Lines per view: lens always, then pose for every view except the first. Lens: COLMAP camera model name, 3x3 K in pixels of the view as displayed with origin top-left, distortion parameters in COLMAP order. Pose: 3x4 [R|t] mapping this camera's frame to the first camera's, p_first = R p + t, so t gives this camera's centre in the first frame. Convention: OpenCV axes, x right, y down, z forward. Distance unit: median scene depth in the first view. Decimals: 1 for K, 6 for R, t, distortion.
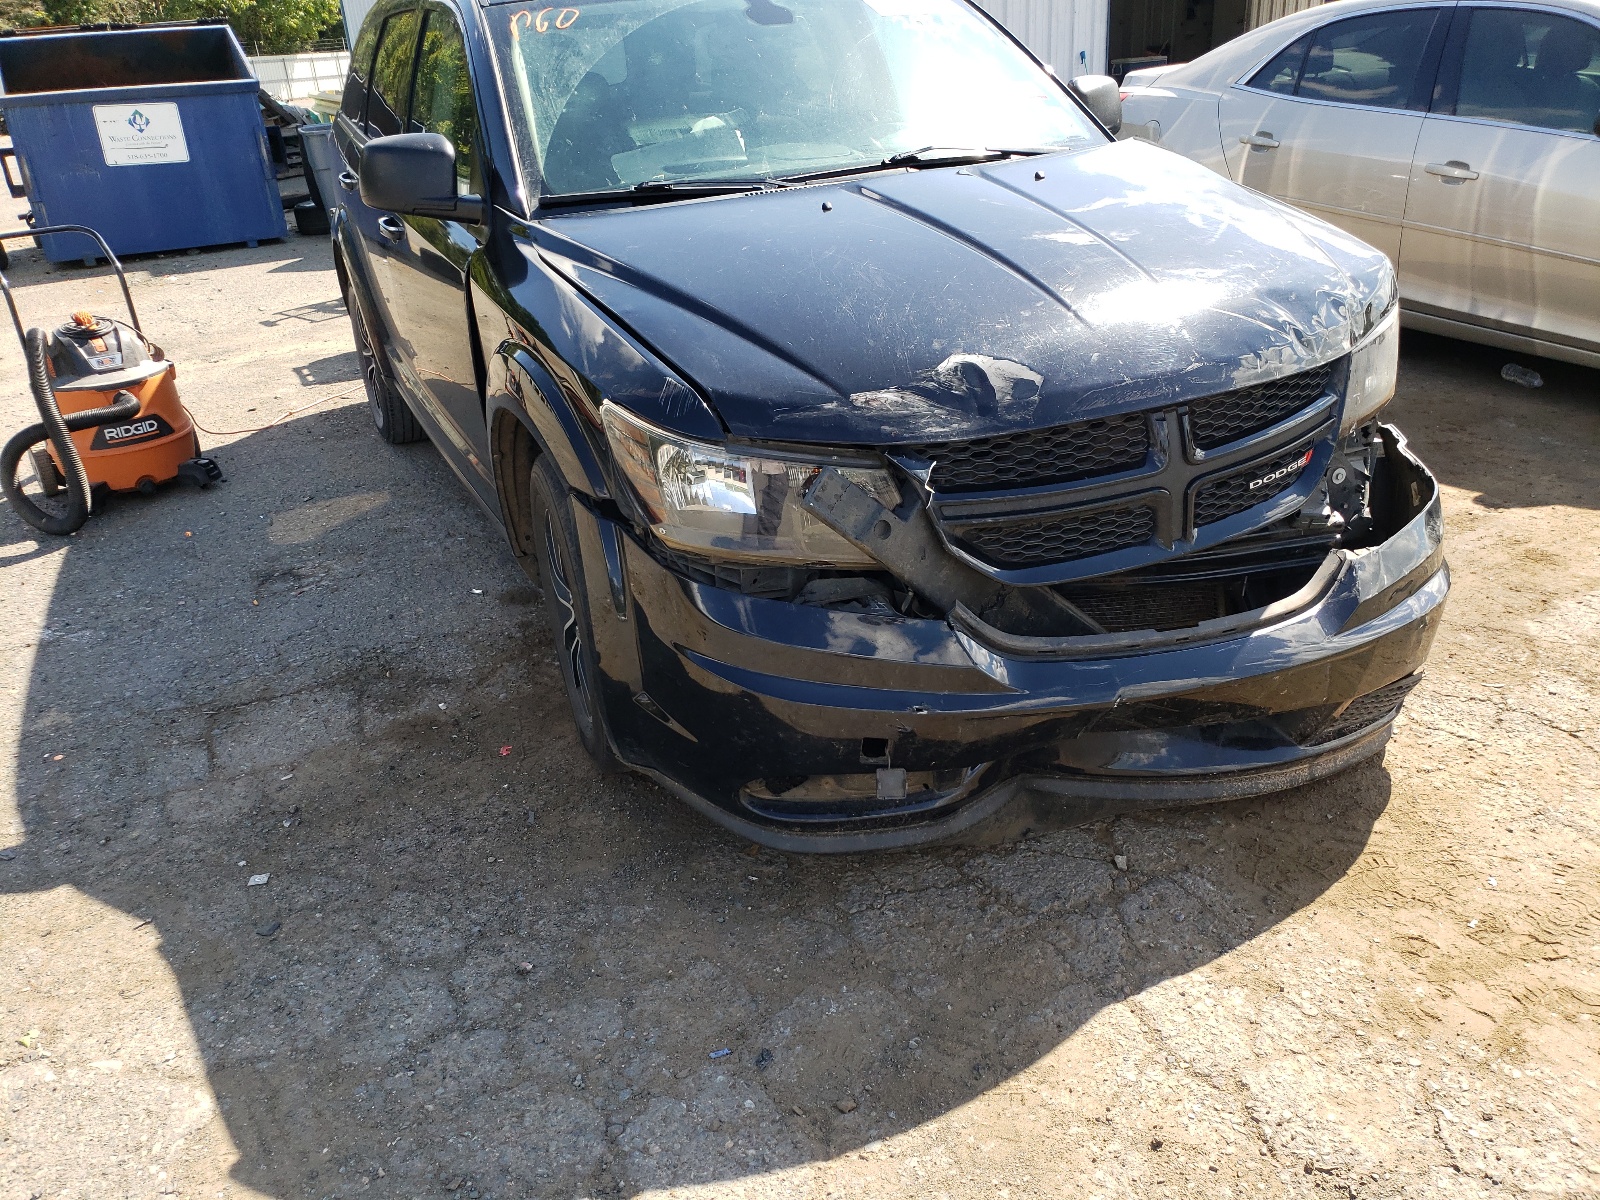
lens RADIAL K [[1037.9, 0, 800.0], [0, 1037.9, 600.0], [0, 0, 1]] dist [0.004871, -0.000890]
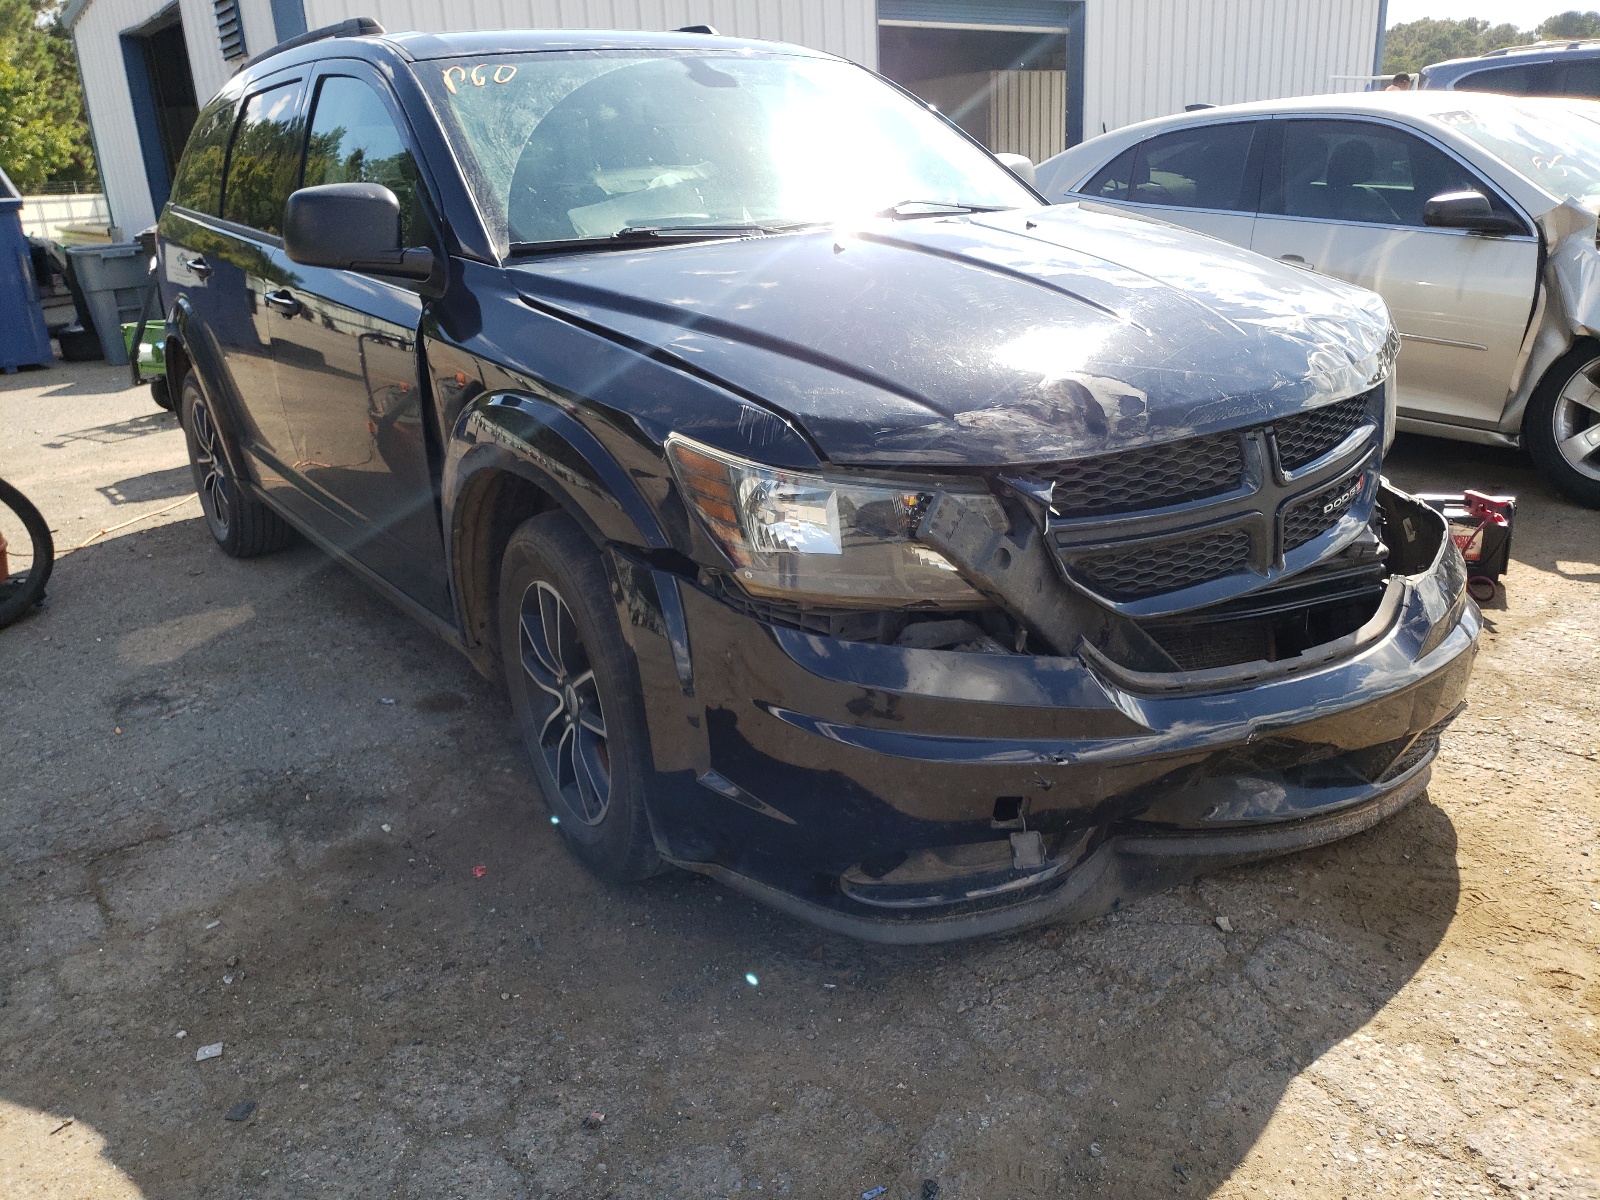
lens RADIAL K [[1075.3, 0, 800.0], [0, 1075.3, 600.0], [0, 0, 1]] dist [-0.044371, 0.059630]
pose [[0.987312, -0.049039, 0.151029, -0.189475], [0.064851, 0.992707, -0.101618, 0.039904], [-0.144945, 0.110123, 0.983292, 0.096729]]
